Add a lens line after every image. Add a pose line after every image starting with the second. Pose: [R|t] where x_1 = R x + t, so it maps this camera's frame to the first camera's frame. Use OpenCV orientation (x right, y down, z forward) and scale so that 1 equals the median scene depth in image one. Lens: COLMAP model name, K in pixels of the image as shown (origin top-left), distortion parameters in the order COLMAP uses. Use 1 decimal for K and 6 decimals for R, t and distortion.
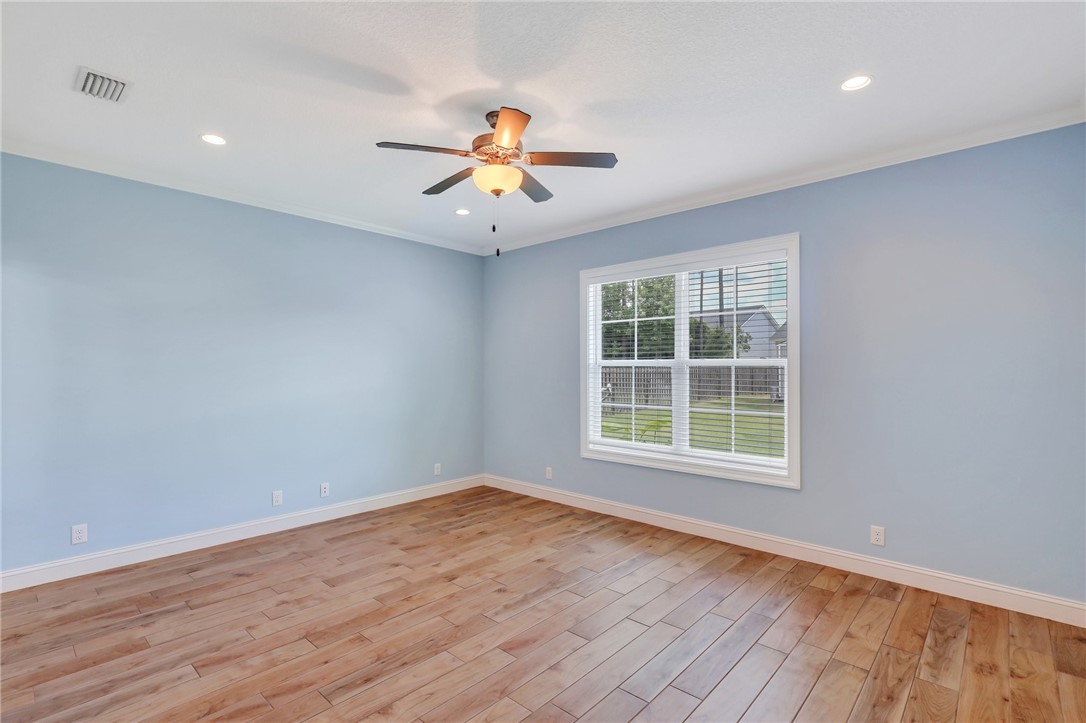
lens RADIAL K [[520.1, 0, 534.5], [0, 520.1, 360.5], [0, 0, 1]] dist [0.003014, 0.001164]
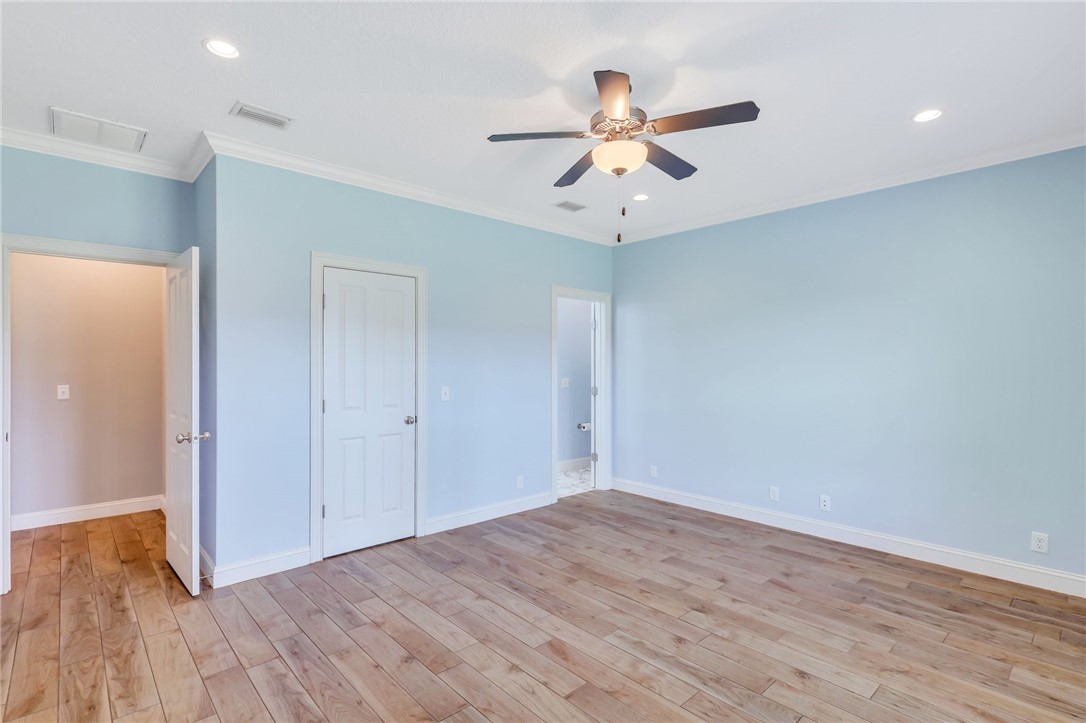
lens RADIAL K [[520.1, 0, 533.2], [0, 520.1, 361.5], [0, 0, 1]] dist [0.003014, 0.001164]
pose [[-0.092930, -0.005490, -0.995657, 0.693195], [0.010536, 0.999923, -0.006497, 0.008133], [0.995617, -0.011094, -0.092865, 0.765848]]
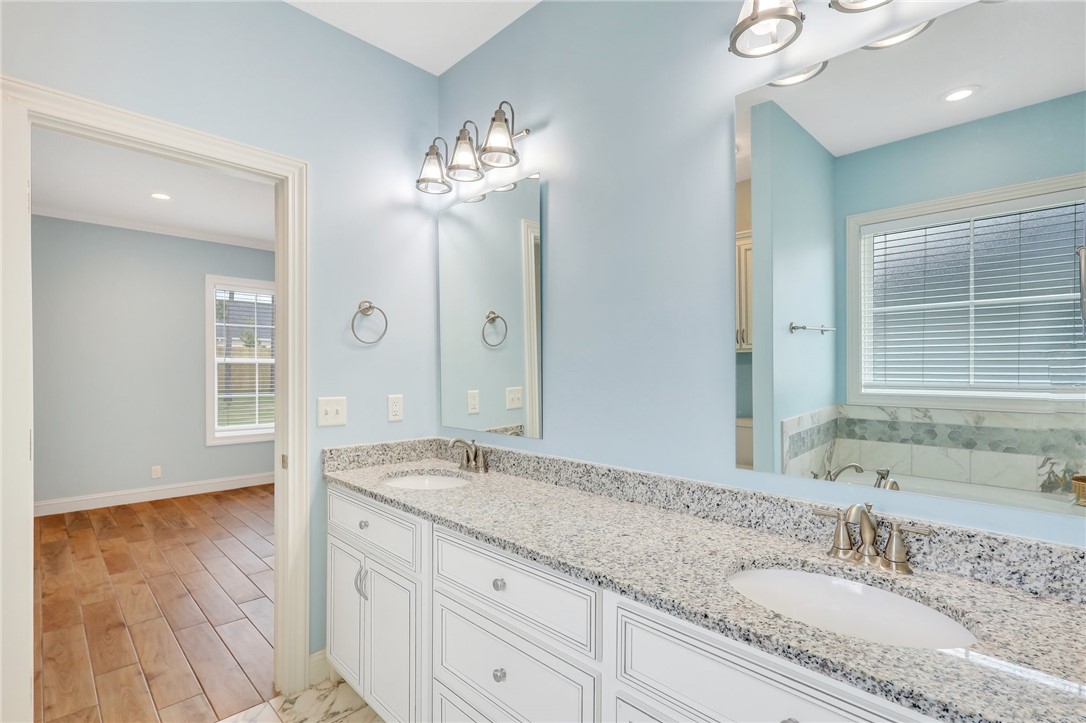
lens RADIAL K [[520.1, 0, 545.0], [0, 520.1, 366.5], [0, 0, 1]] dist [0.003014, 0.001164]
pose [[0.034576, 0.007638, 0.999373, -1.373281], [-0.007048, 0.999948, -0.007399, 0.031738], [-0.999377, -0.006787, 0.034628, 0.360593]]
